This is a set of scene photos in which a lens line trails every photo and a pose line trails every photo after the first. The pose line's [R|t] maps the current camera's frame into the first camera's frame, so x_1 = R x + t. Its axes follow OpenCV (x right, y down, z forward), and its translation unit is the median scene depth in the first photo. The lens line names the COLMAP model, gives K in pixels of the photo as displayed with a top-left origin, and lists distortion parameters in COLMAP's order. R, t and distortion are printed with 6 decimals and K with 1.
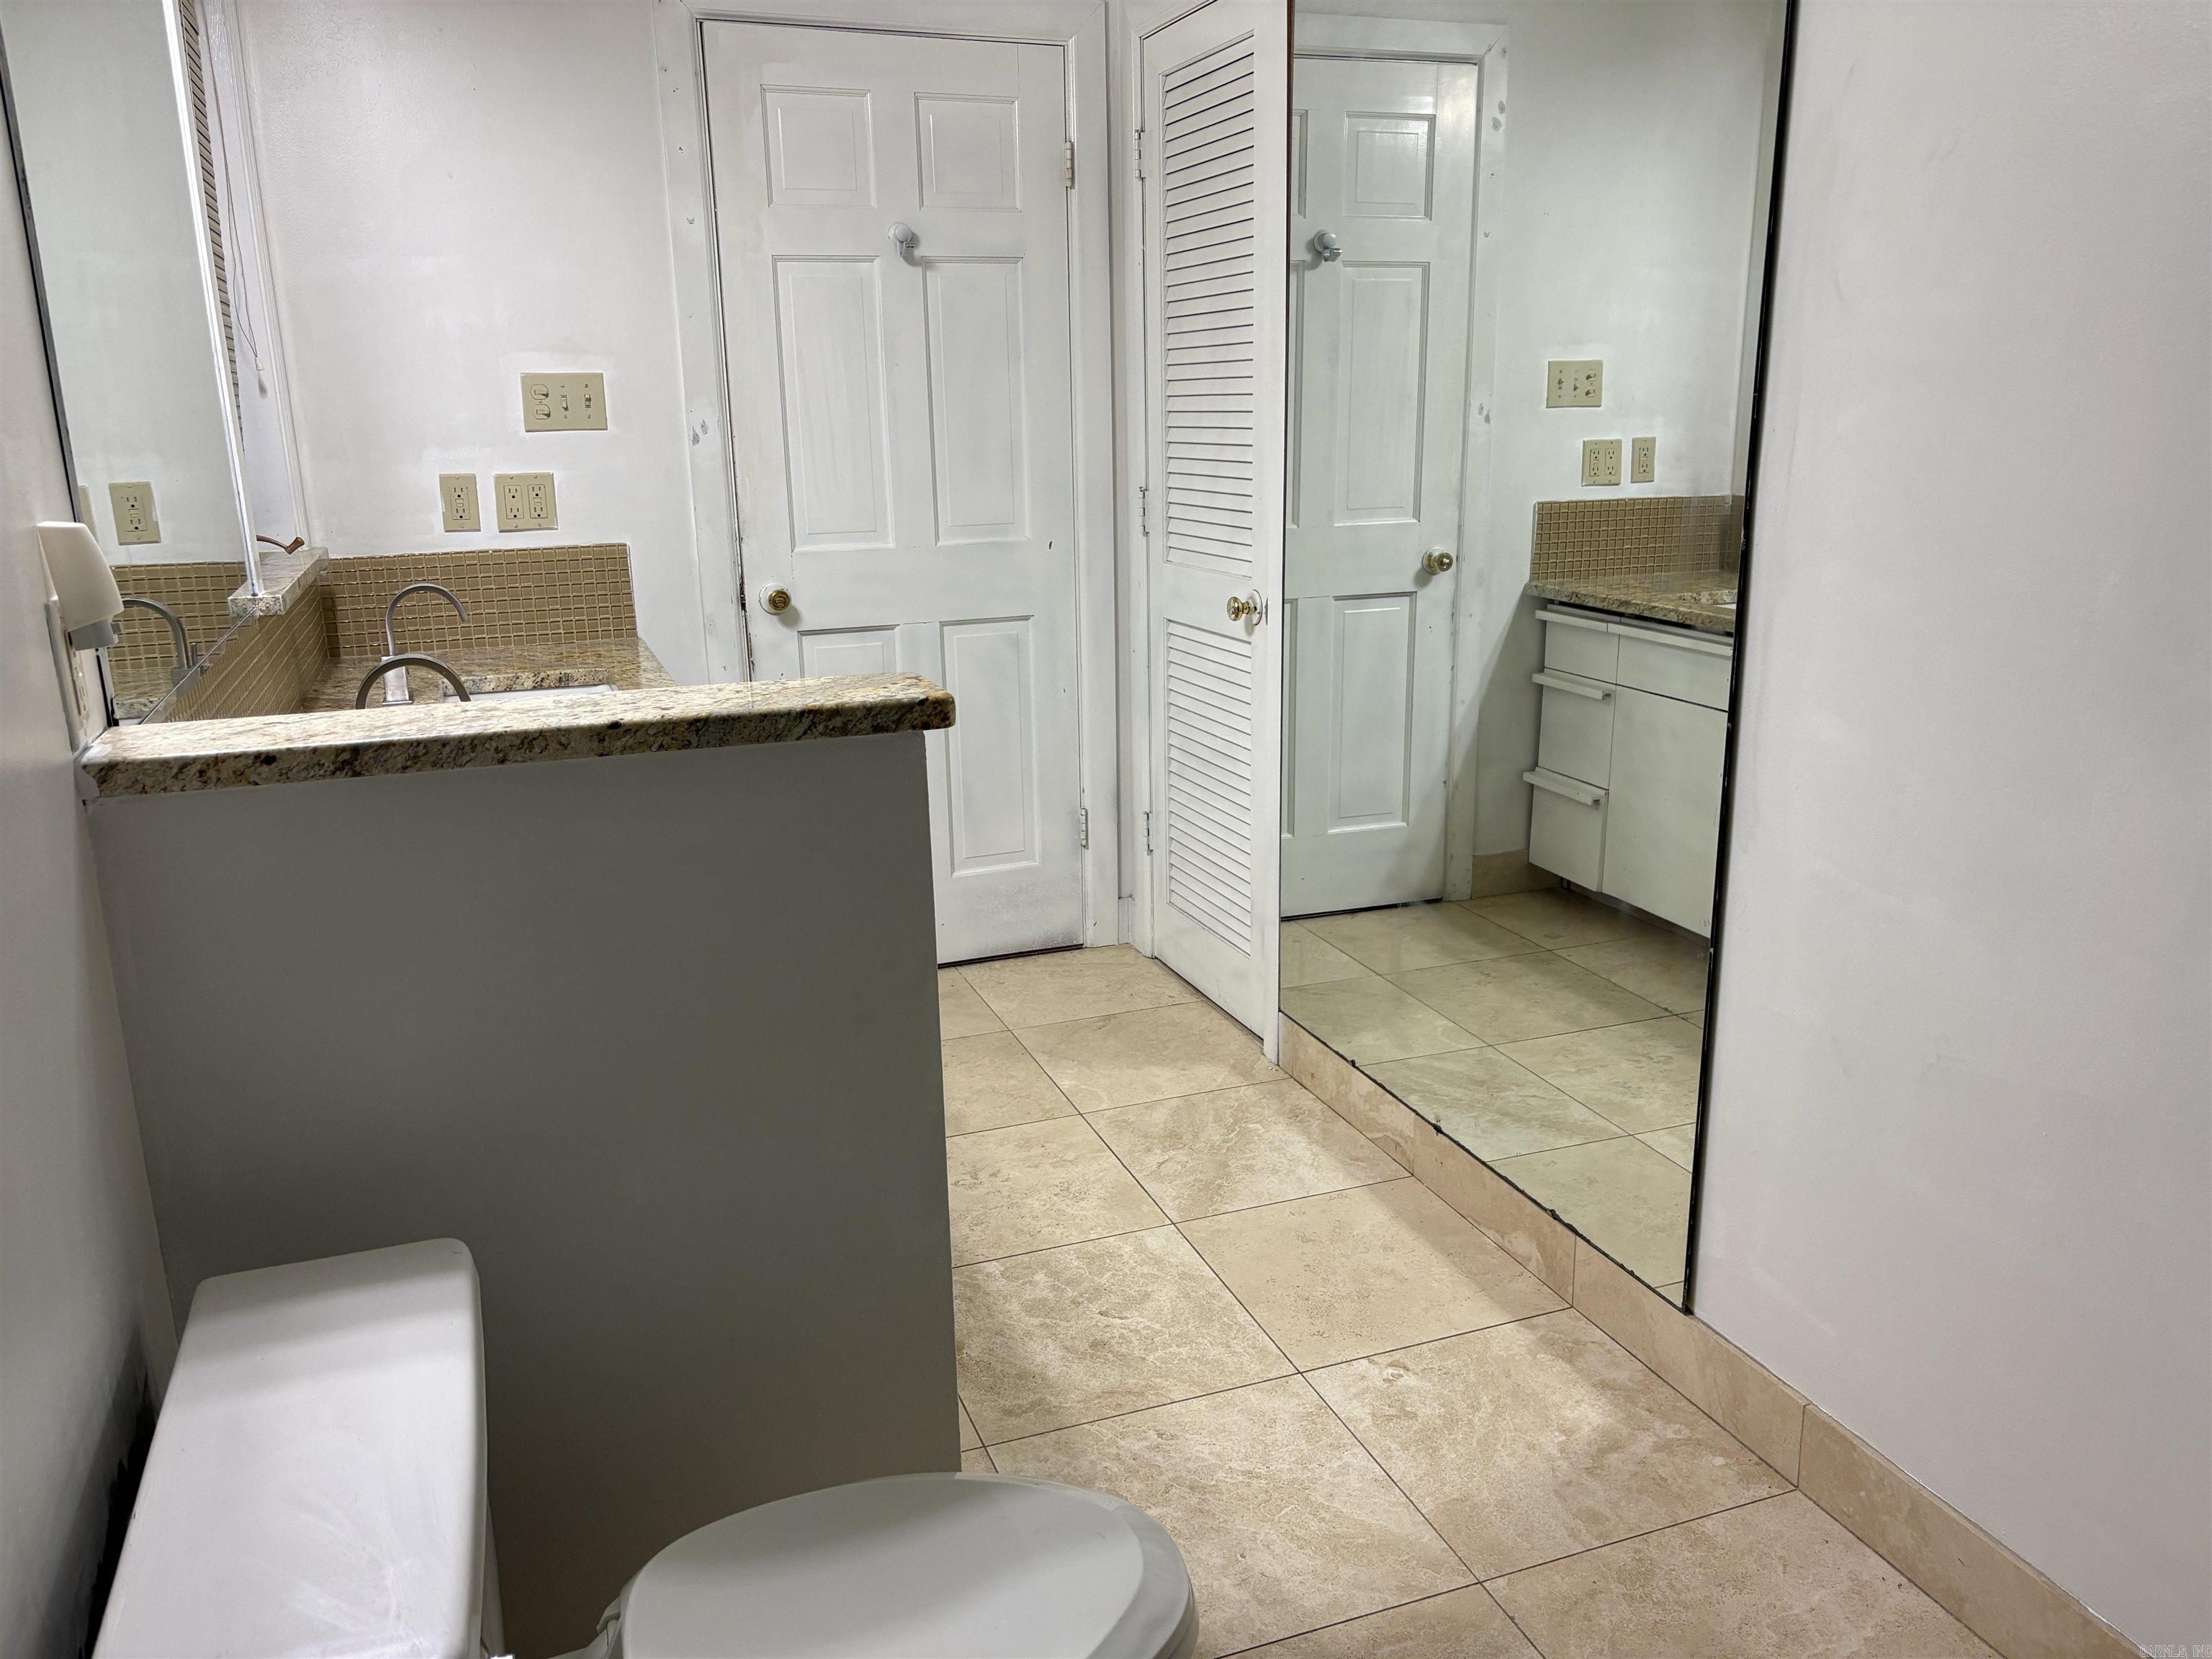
lens RADIAL K [[1678.0, 0, 1101.8], [0, 1678.0, 836.7], [0, 0, 1]] dist [0.054991, -0.068240]
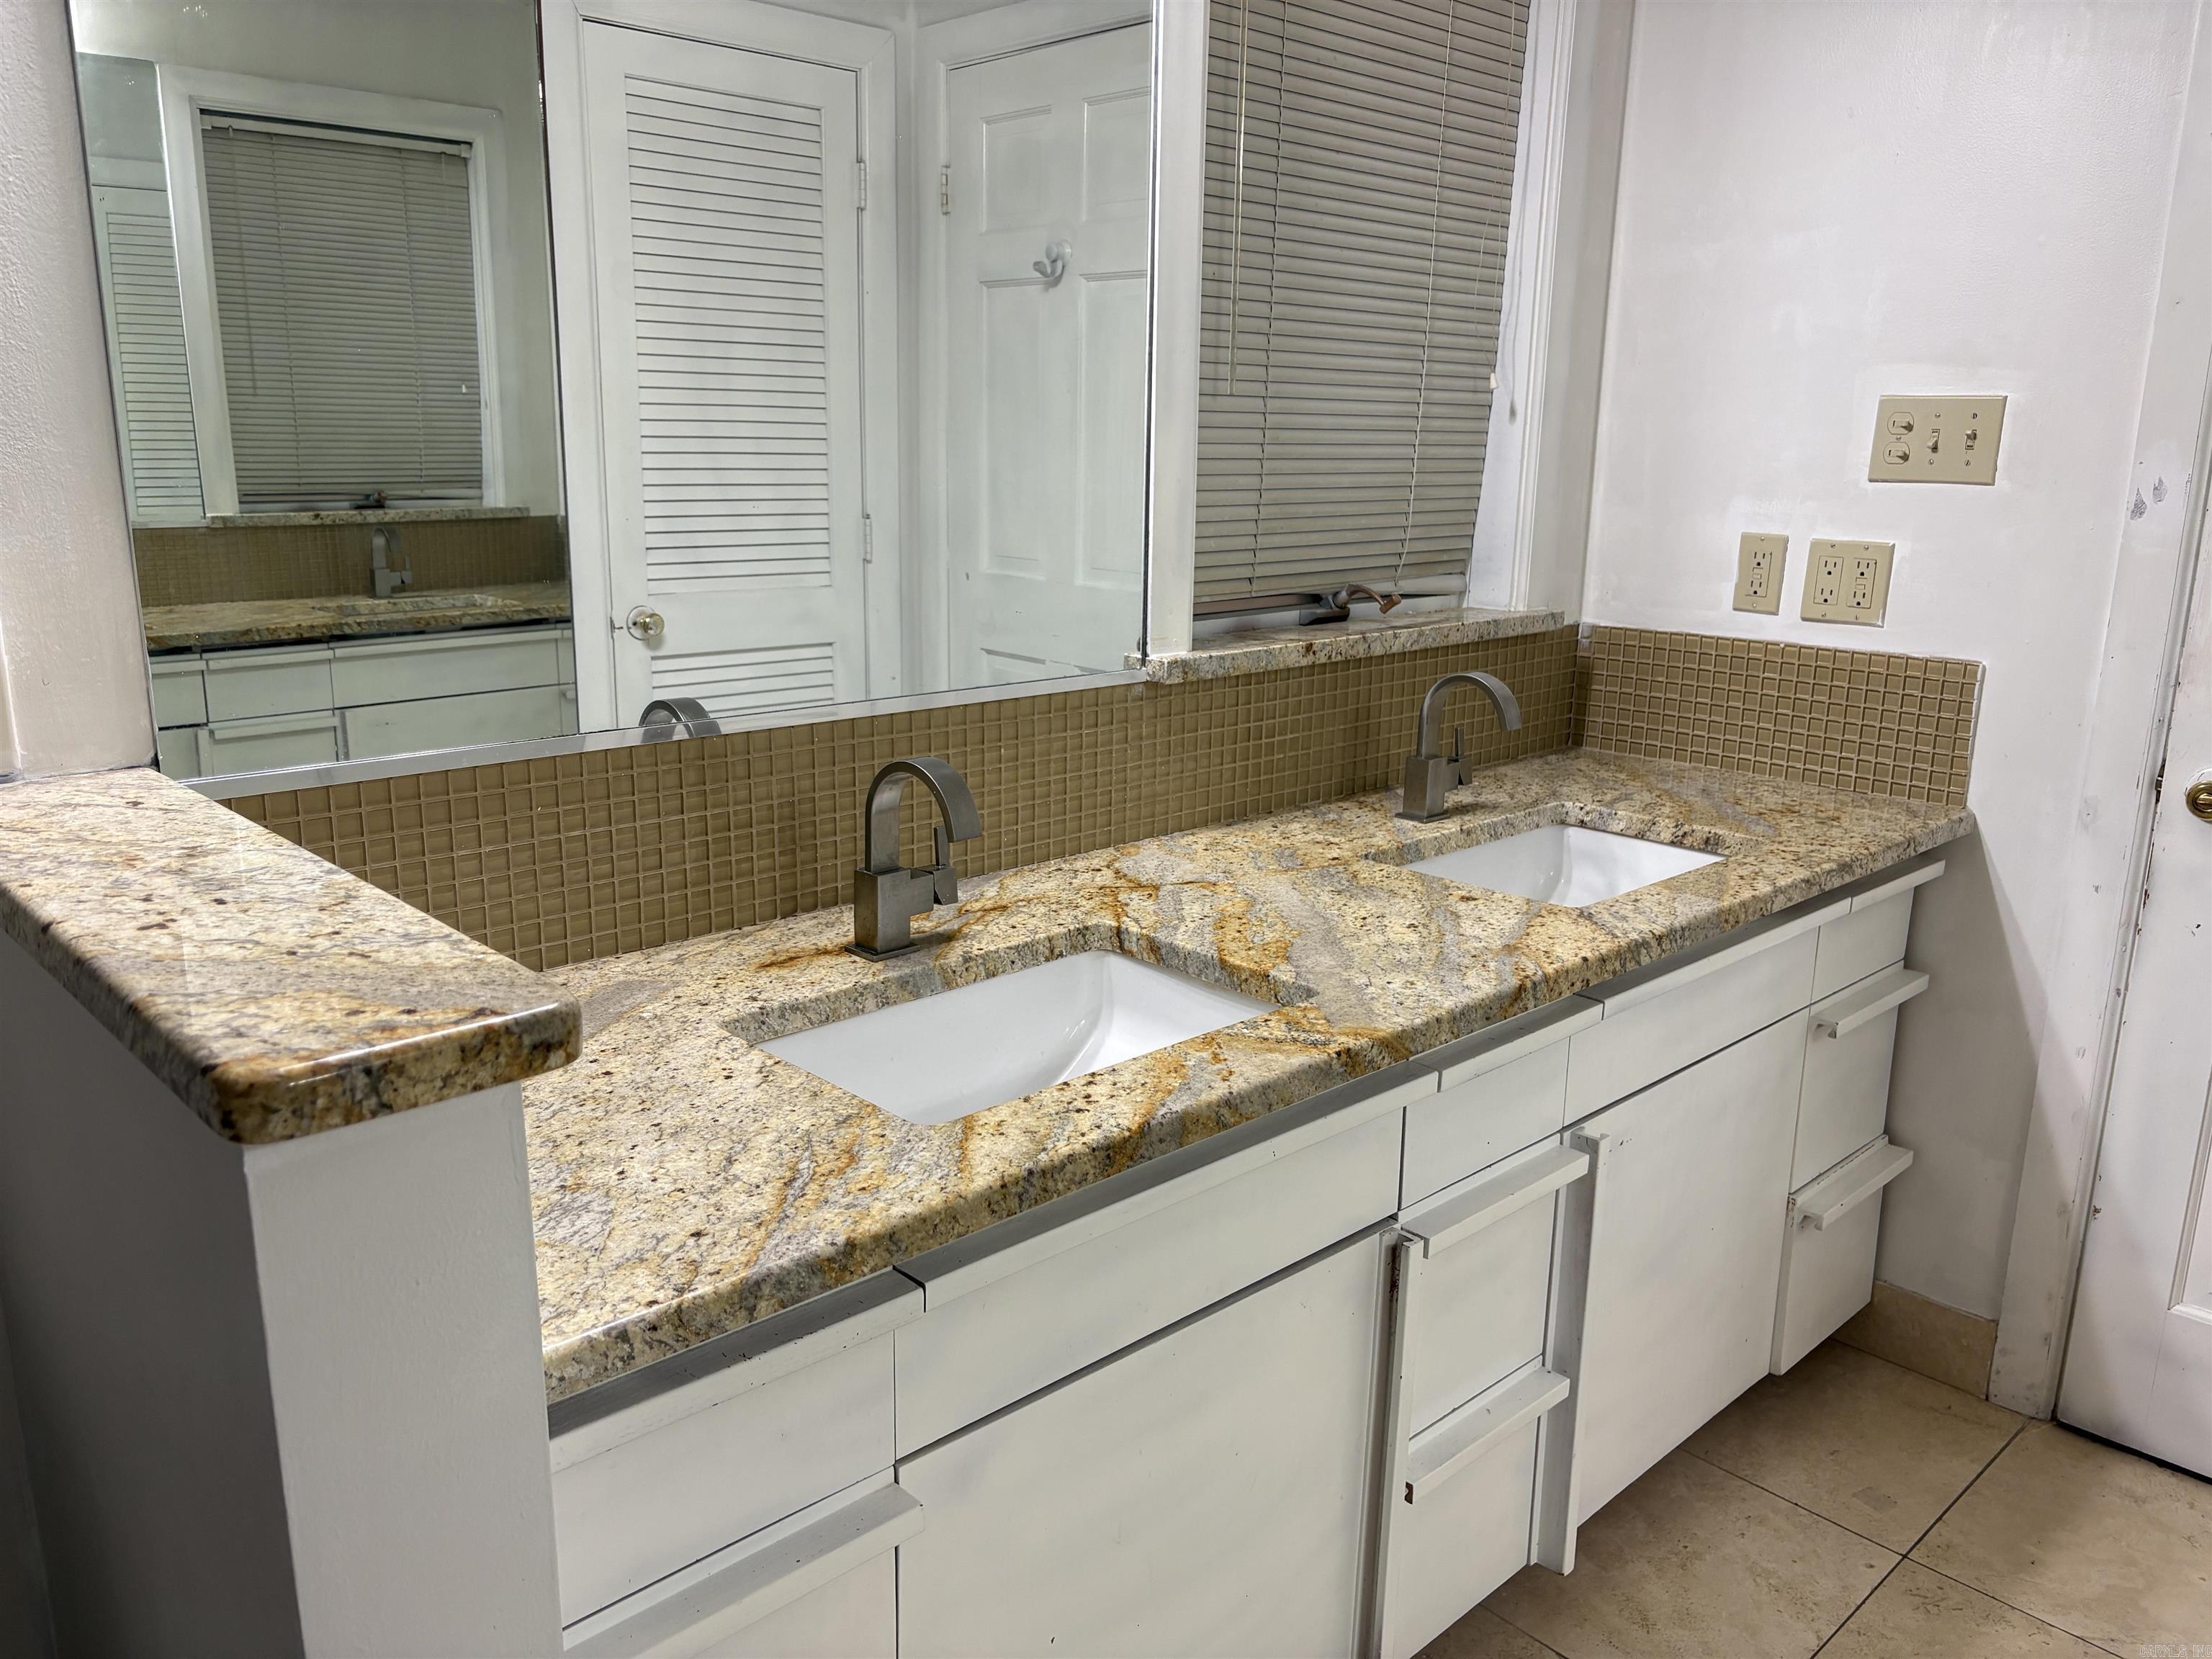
lens RADIAL K [[1678.0, 0, 1101.8], [0, 1678.0, 836.7], [0, 0, 1]] dist [0.054991, -0.068240]
pose [[0.381891, 0.247489, -0.890454, 0.184035], [-0.257543, 0.953812, 0.154645, -0.129673], [0.887598, 0.170272, 0.427991, 0.460863]]
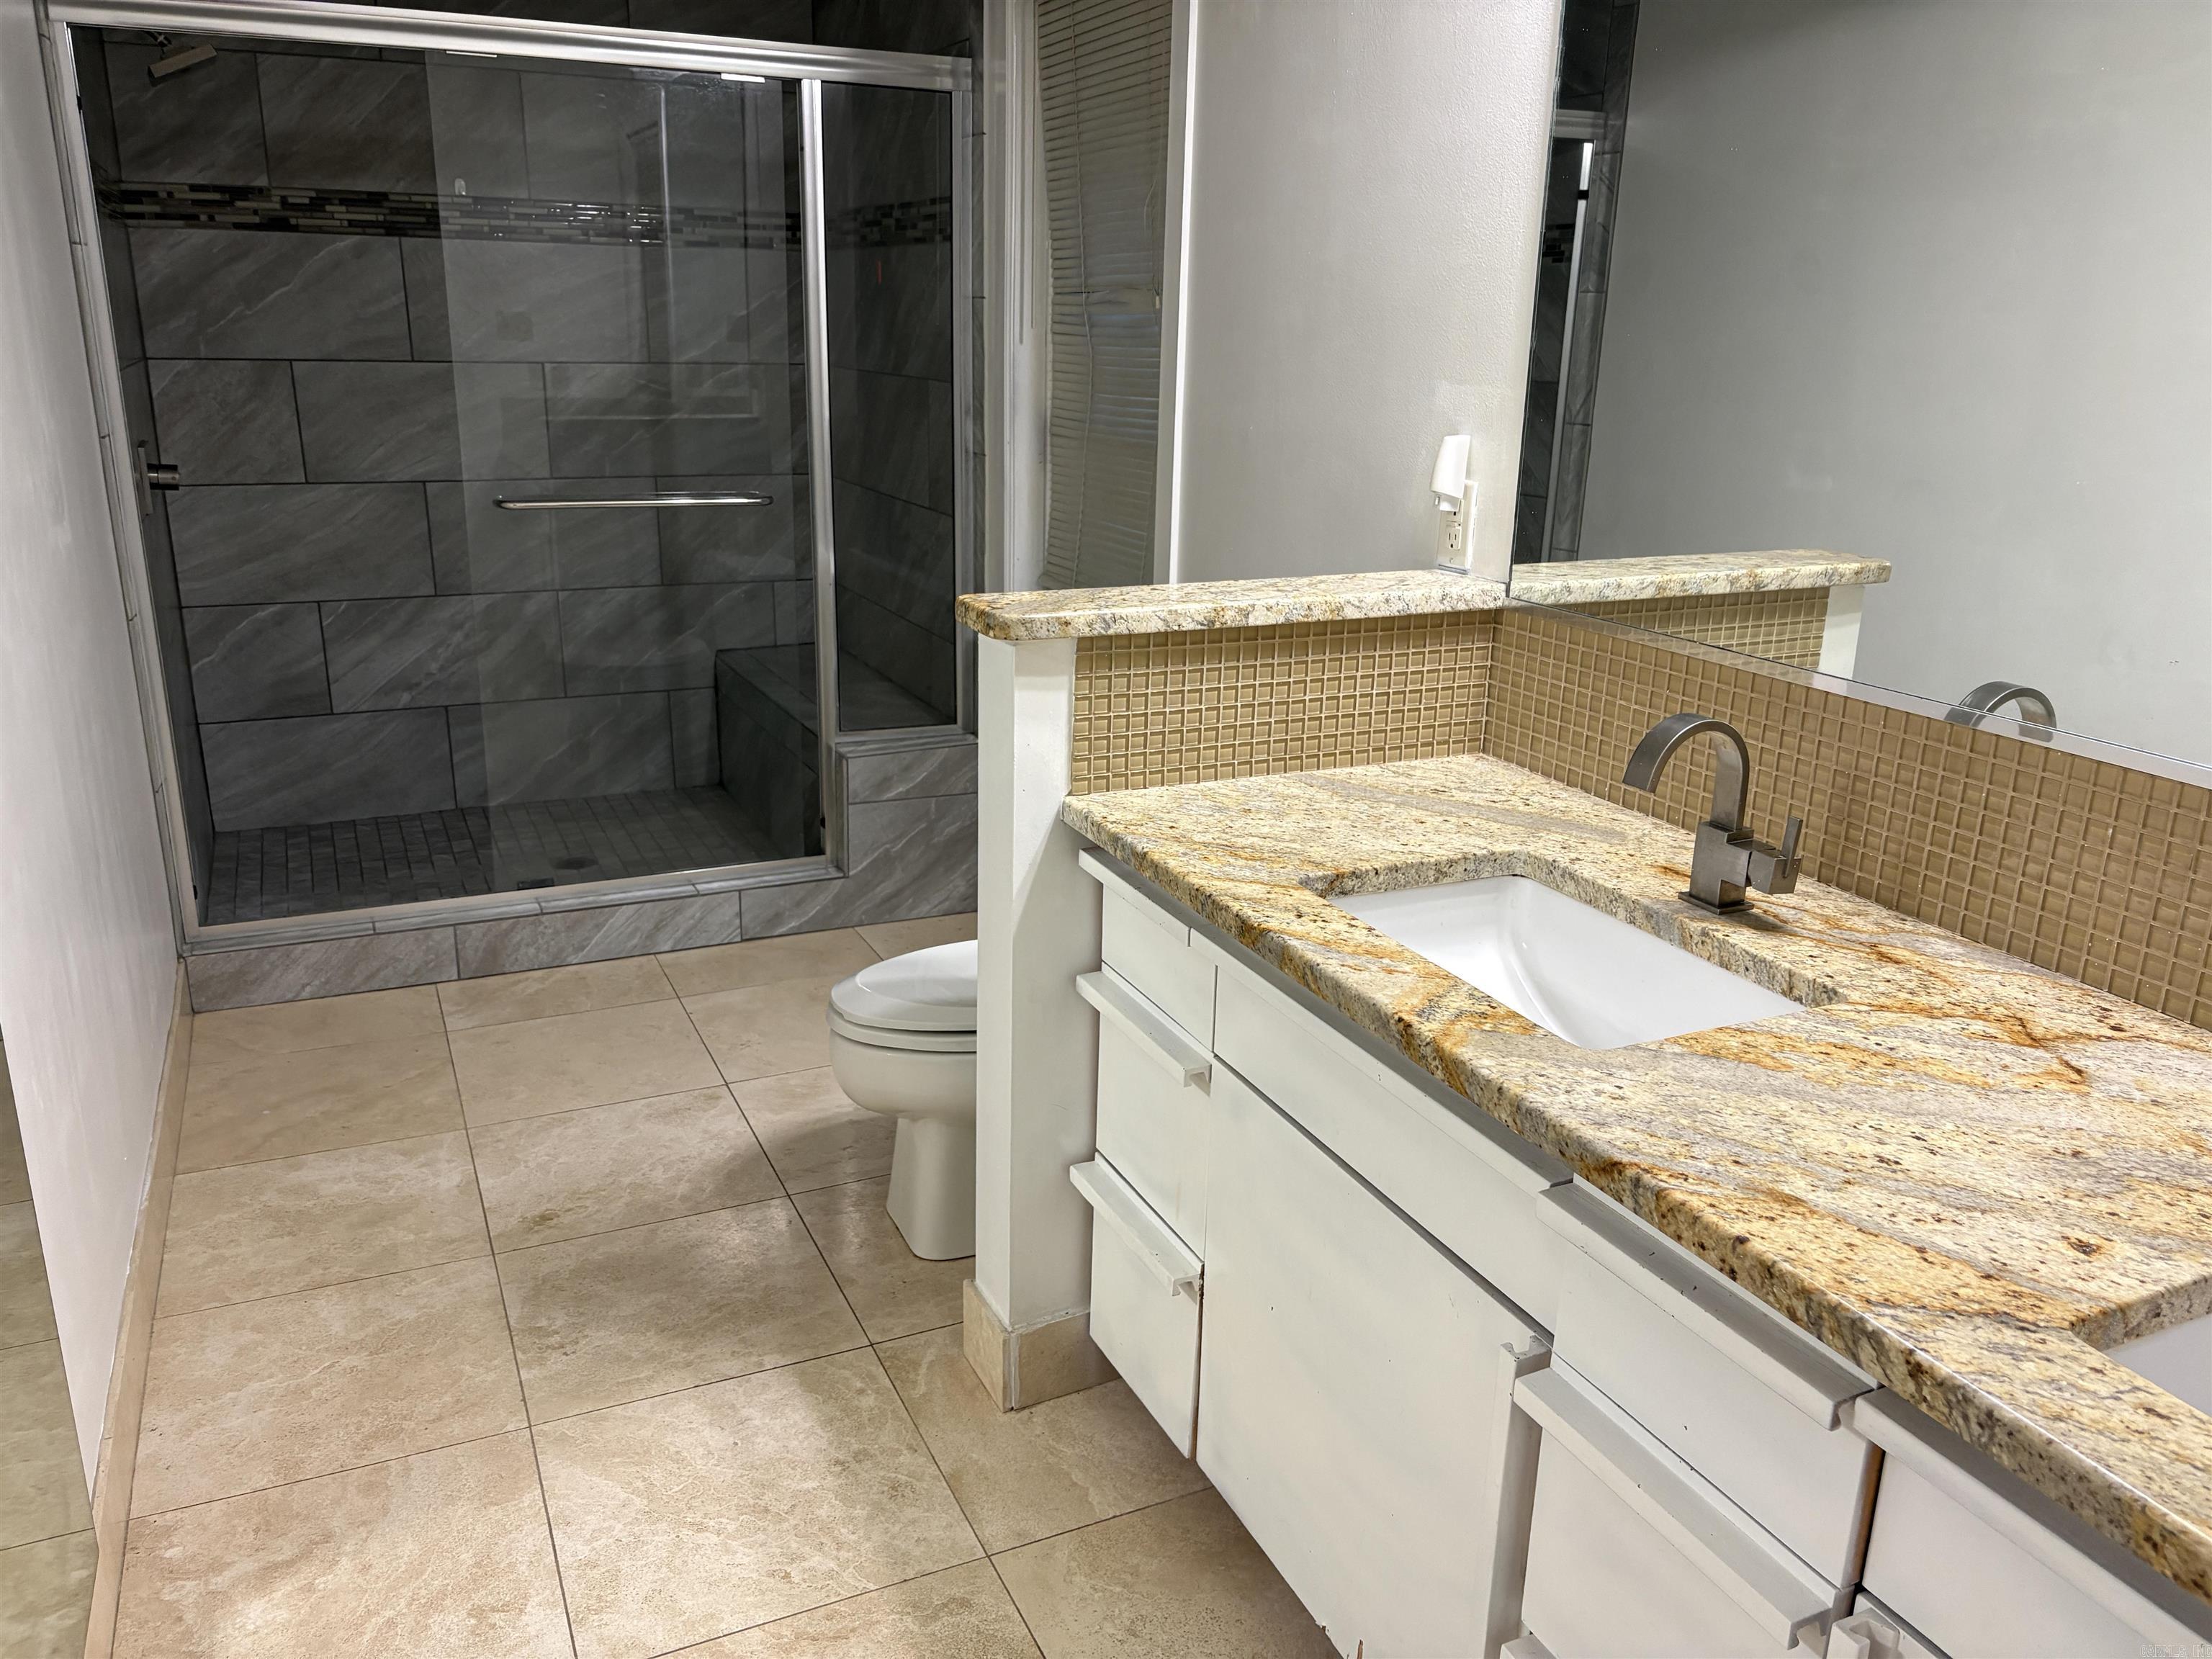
lens RADIAL K [[1678.0, 0, 1101.8], [0, 1678.0, 836.7], [0, 0, 1]] dist [0.054991, -0.068240]
pose [[-0.997206, 0.018140, -0.072472, -0.047352], [-0.023537, 0.844381, 0.535226, -0.292184], [0.070903, 0.535436, -0.841594, 1.026785]]
